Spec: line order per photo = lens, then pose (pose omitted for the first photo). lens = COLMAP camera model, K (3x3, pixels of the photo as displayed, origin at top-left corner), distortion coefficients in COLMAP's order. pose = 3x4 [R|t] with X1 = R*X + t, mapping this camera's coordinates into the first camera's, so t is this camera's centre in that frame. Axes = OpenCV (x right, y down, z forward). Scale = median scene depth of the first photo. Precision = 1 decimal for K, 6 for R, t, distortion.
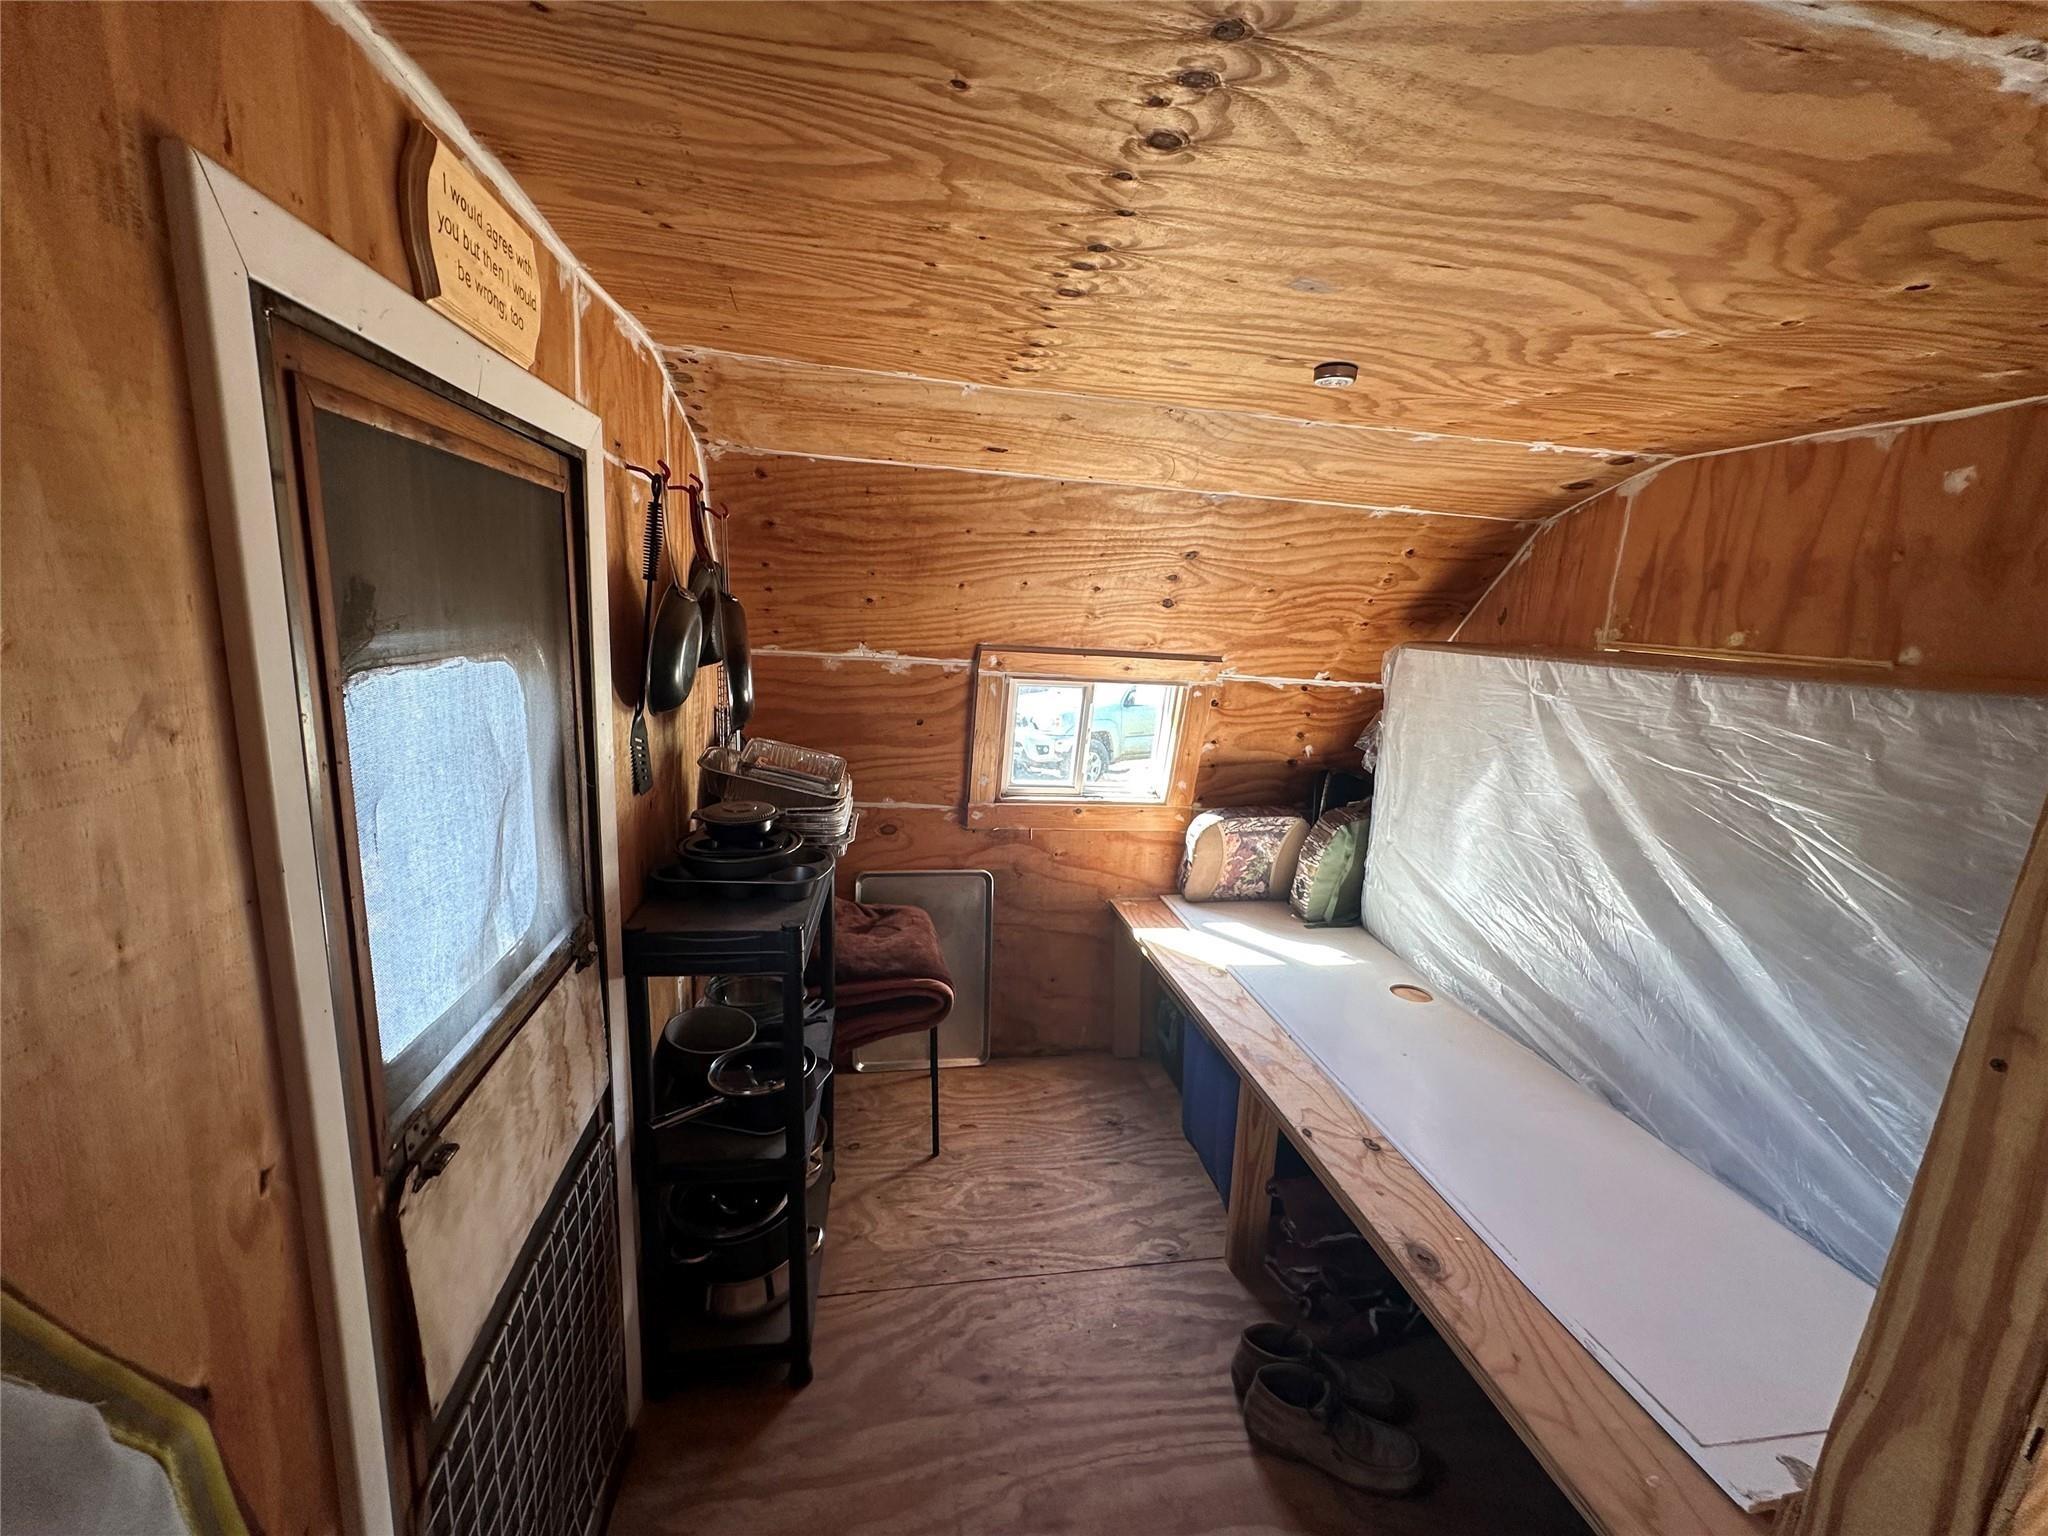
lens RADIAL K [[825.0, 0, 1021.2], [0, 825.0, 771.6], [0, 0, 1]] dist [-0.001909, -0.000033]
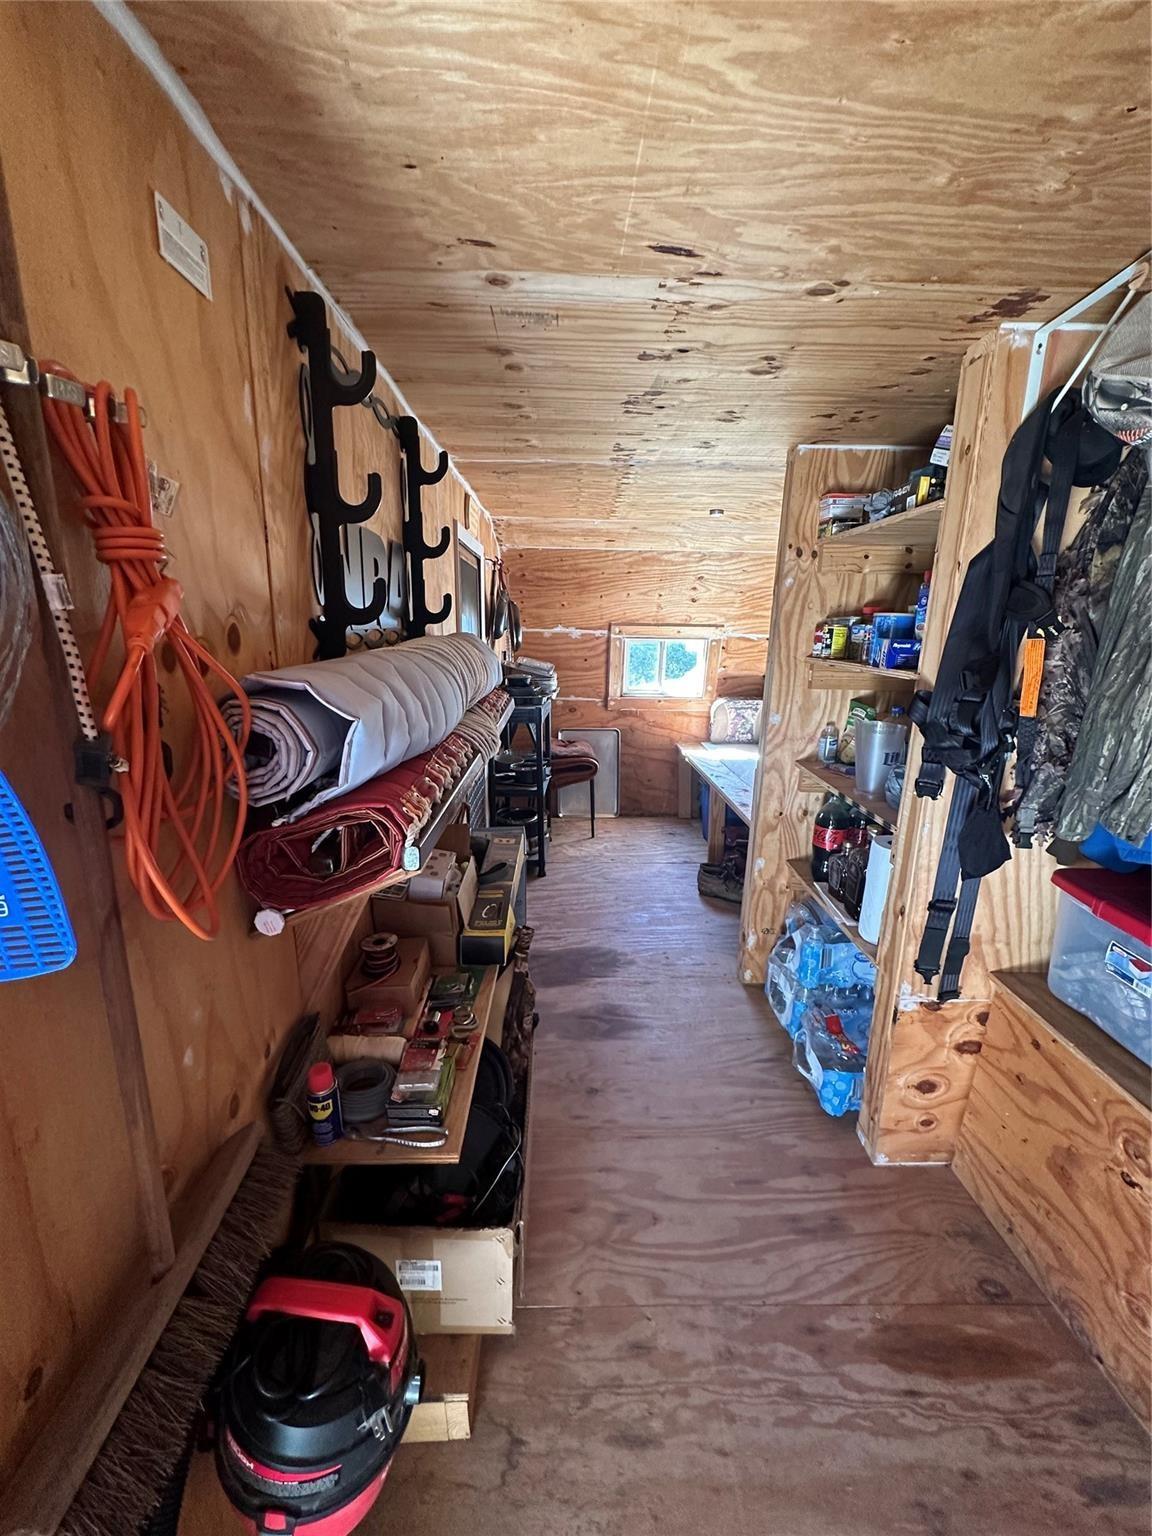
lens RADIAL K [[618.7, 0, 574.9], [0, 618.7, 767.0], [0, 0, 1]] dist [-0.001909, -0.000033]
pose [[0.985996, -0.007202, -0.166612, 0.130235], [0.010657, 0.999746, 0.019854, 0.203111], [0.166426, -0.021352, 0.985823, -0.690729]]
